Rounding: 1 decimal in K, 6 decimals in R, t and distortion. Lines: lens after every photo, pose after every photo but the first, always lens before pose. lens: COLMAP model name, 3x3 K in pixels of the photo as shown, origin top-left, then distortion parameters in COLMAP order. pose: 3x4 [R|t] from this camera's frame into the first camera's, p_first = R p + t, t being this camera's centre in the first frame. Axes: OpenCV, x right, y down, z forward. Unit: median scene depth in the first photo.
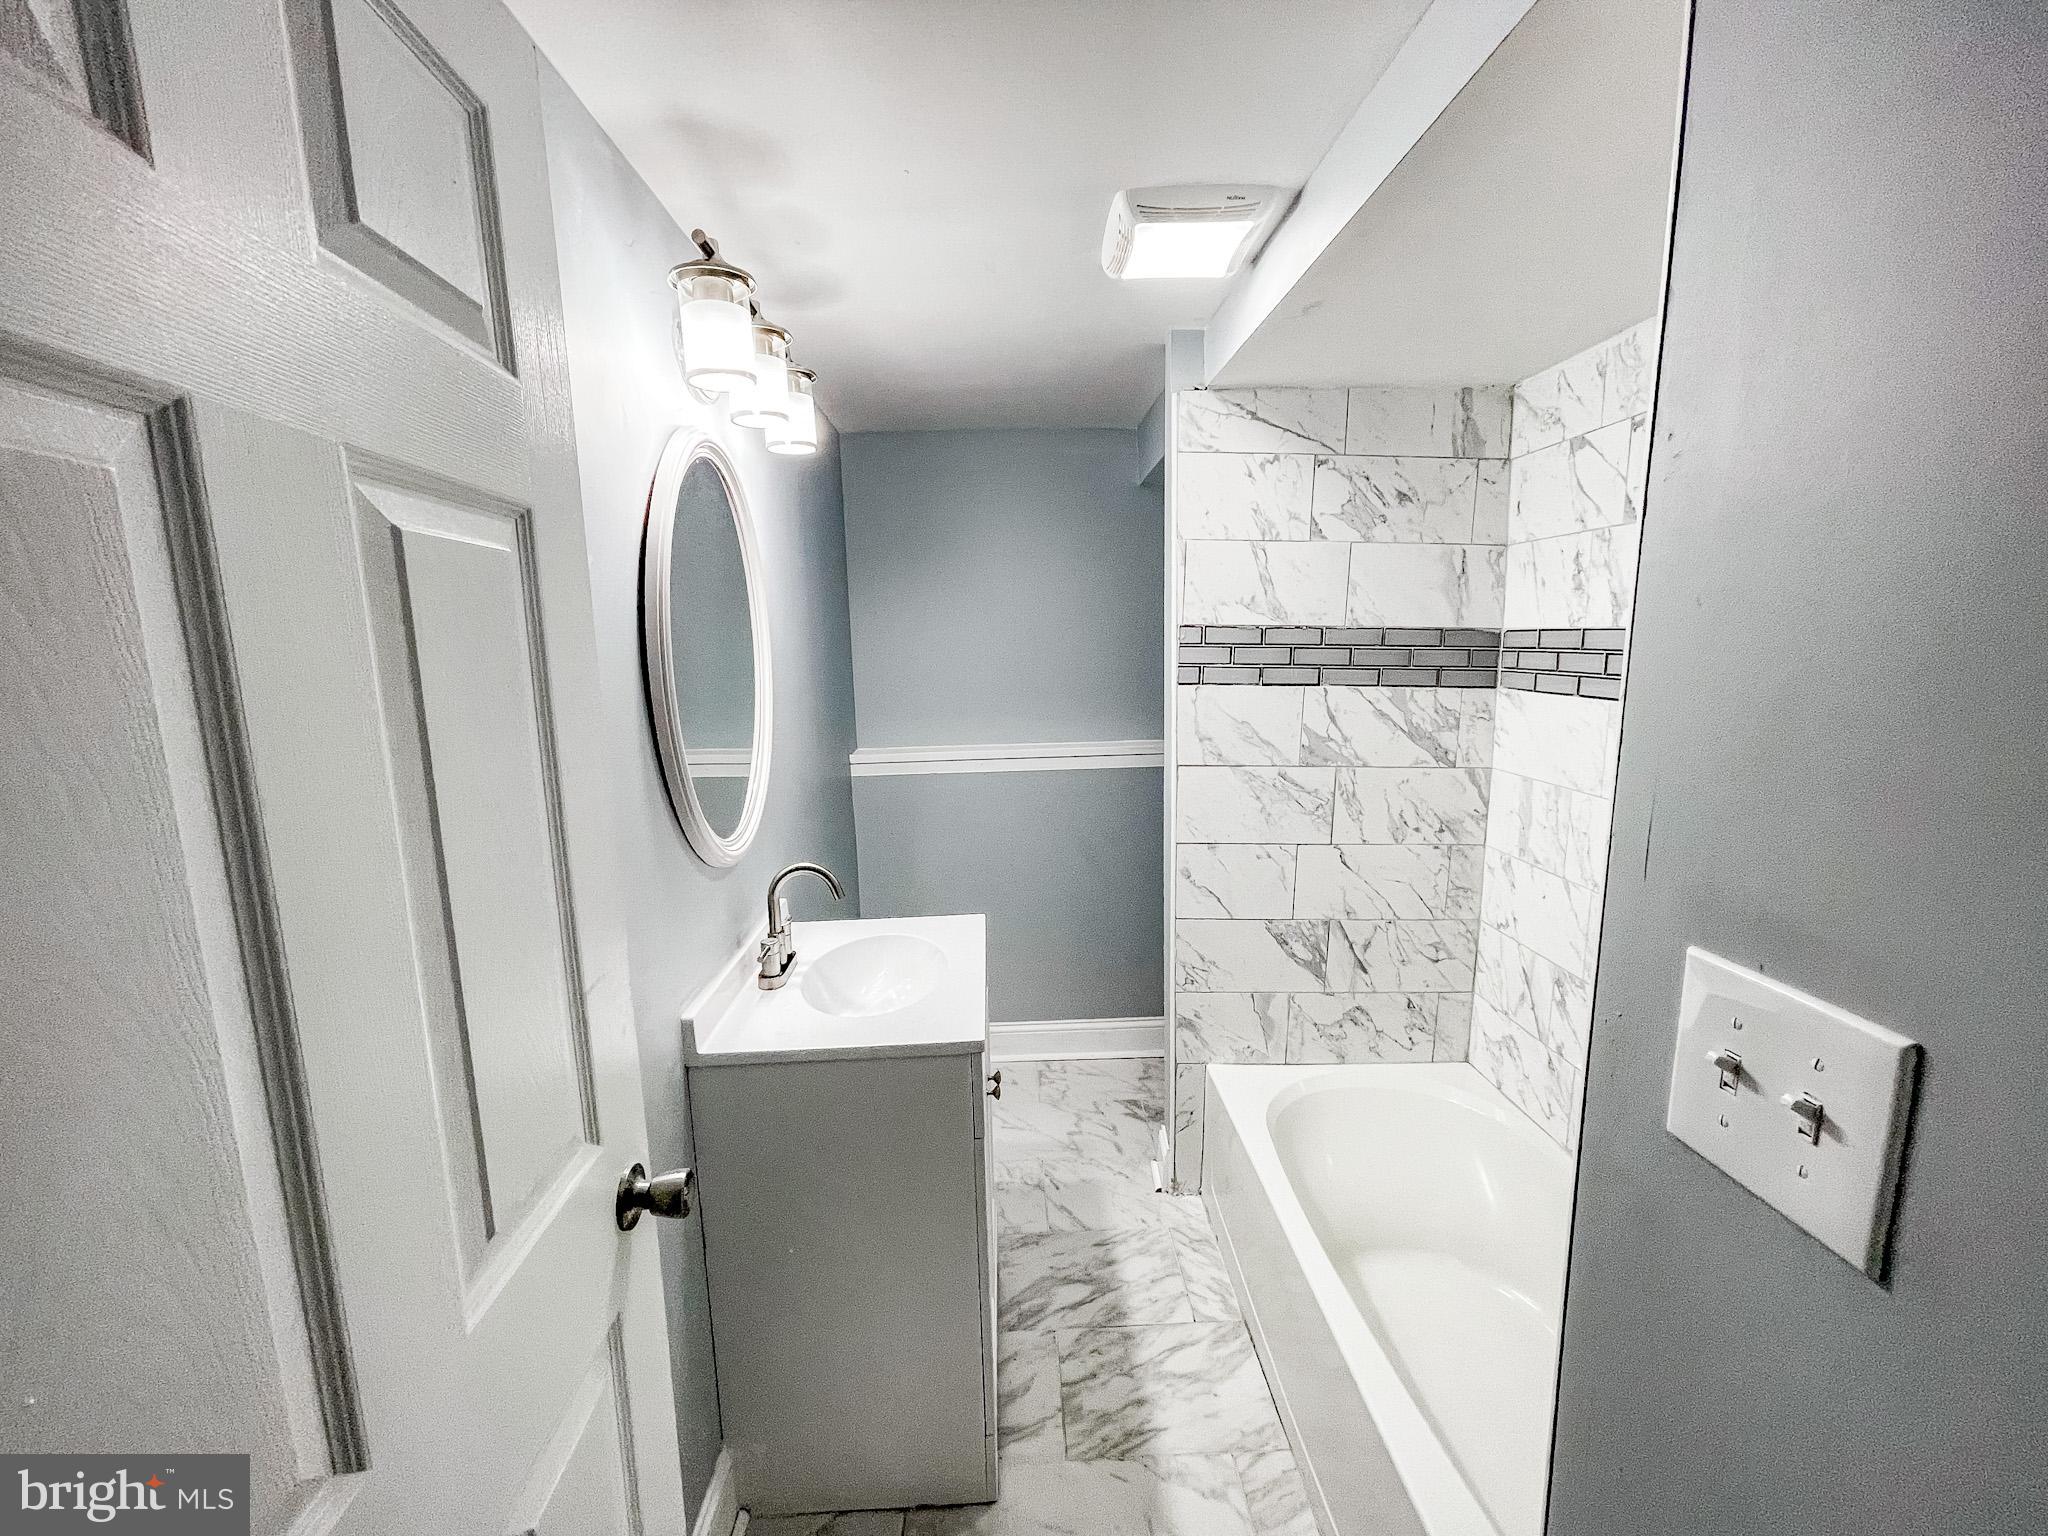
lens RADIAL K [[829.2, 0, 1024.9], [0, 829.2, 774.8], [0, 0, 1]] dist [-0.000880, 0.000201]
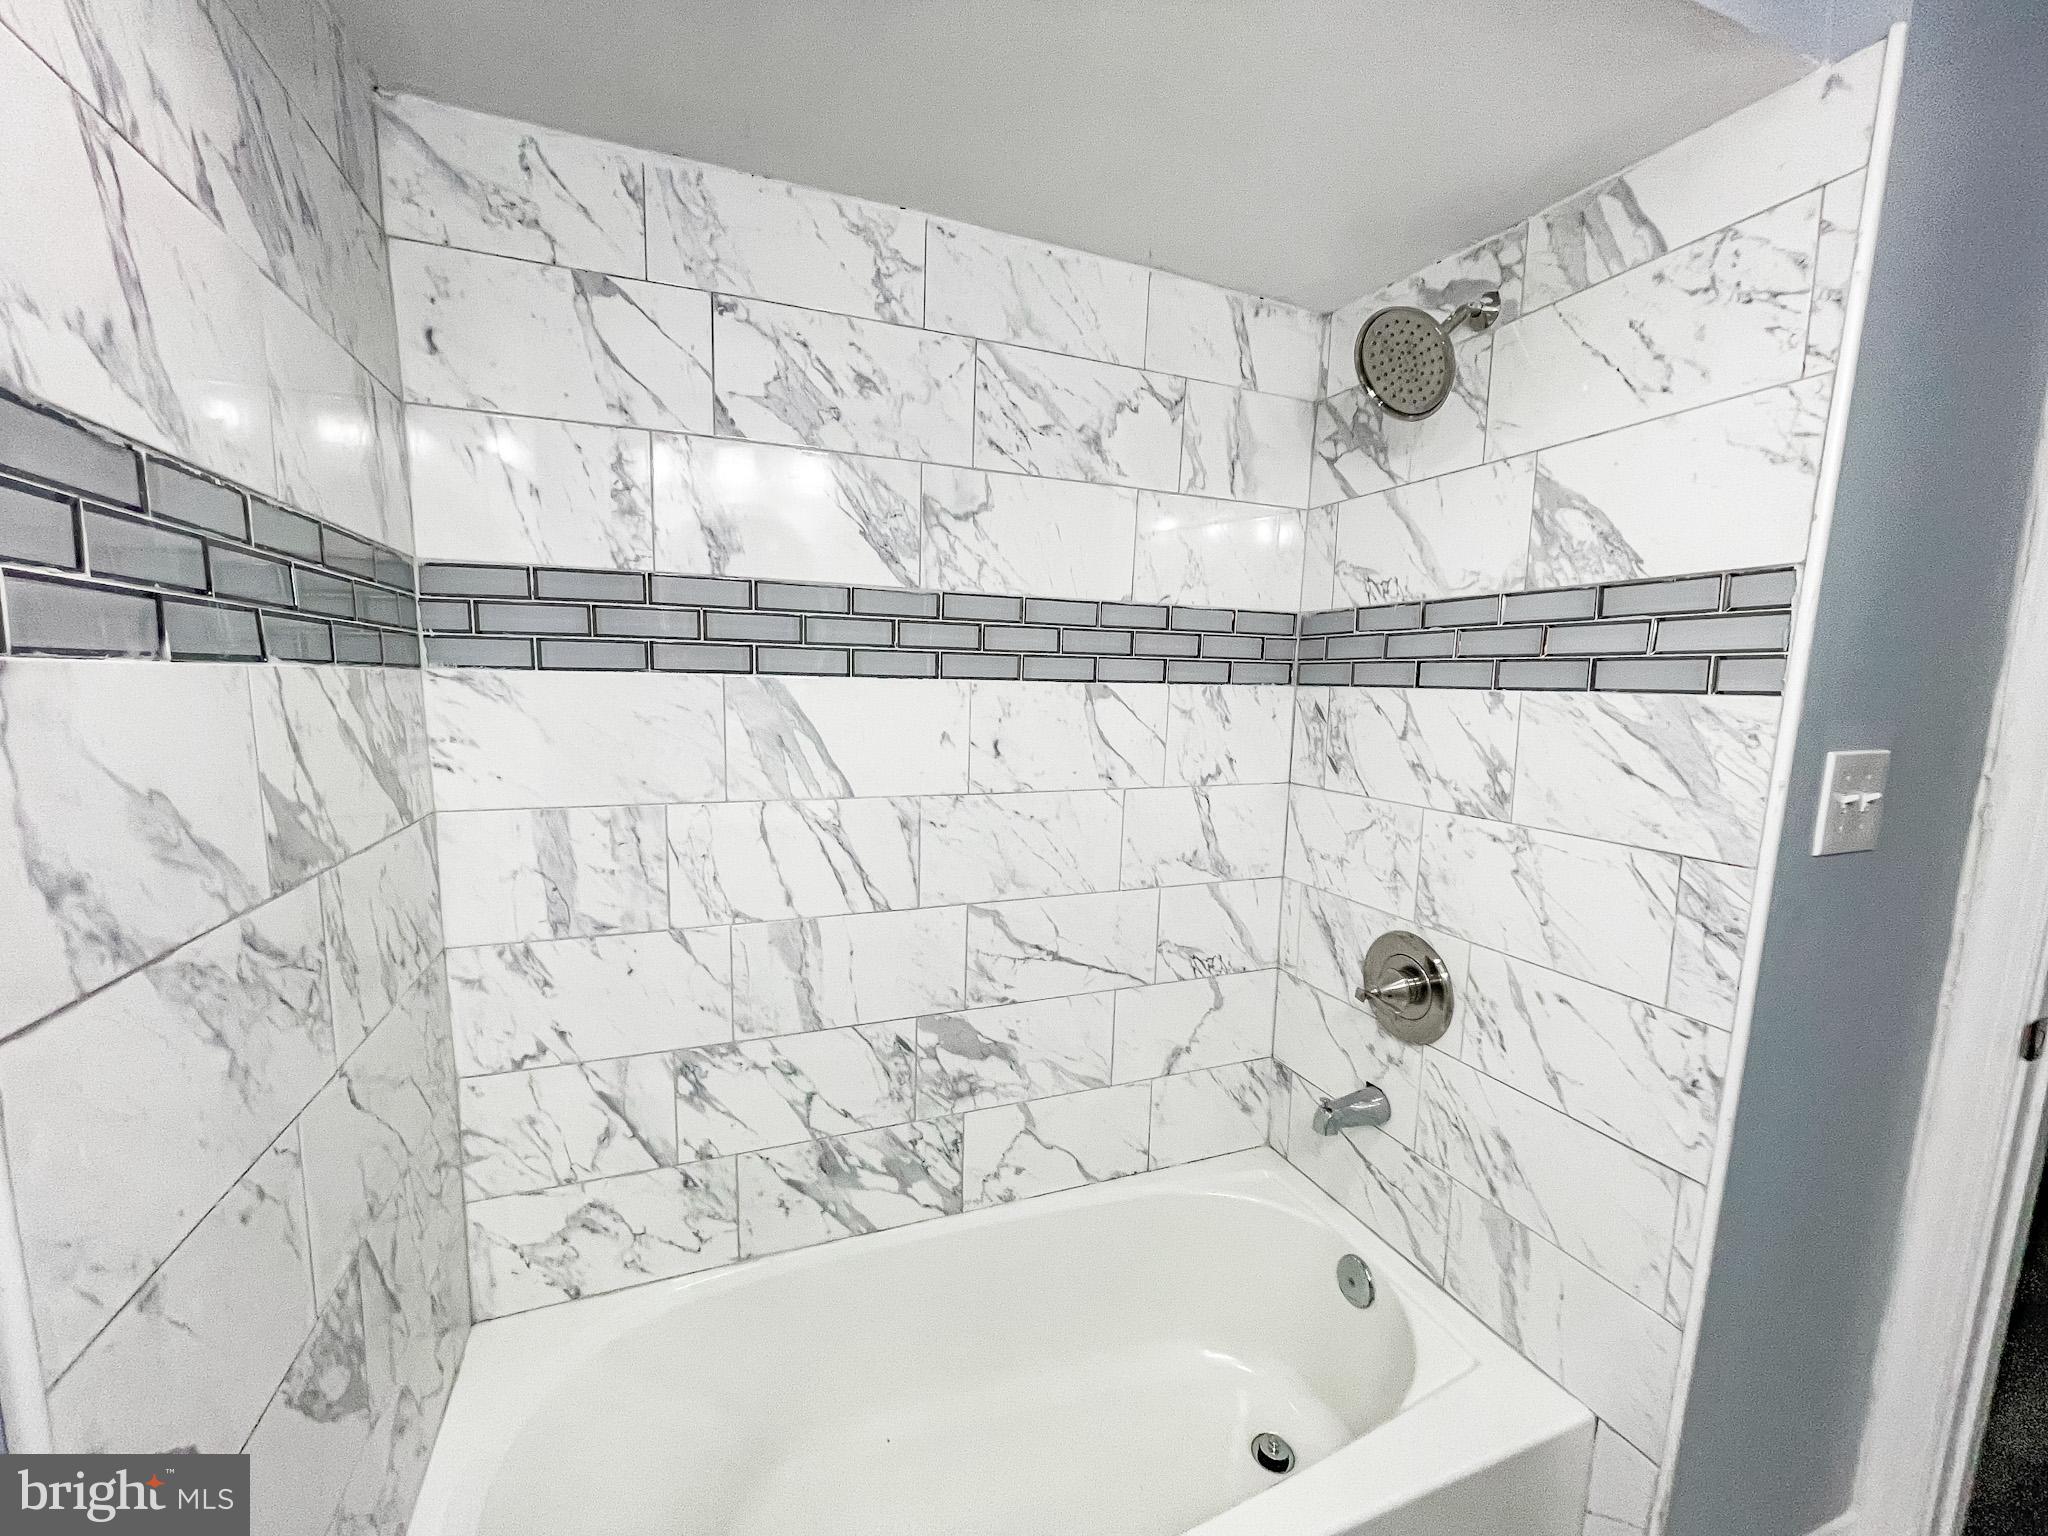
lens RADIAL K [[829.2, 0, 1014.1], [0, 829.2, 775.6], [0, 0, 1]] dist [-0.000880, 0.000201]
pose [[-0.335706, -0.124623, 0.933687, -0.087618], [0.130261, 0.975545, 0.177045, -0.083825], [-0.932917, 0.181058, -0.311263, 0.849536]]
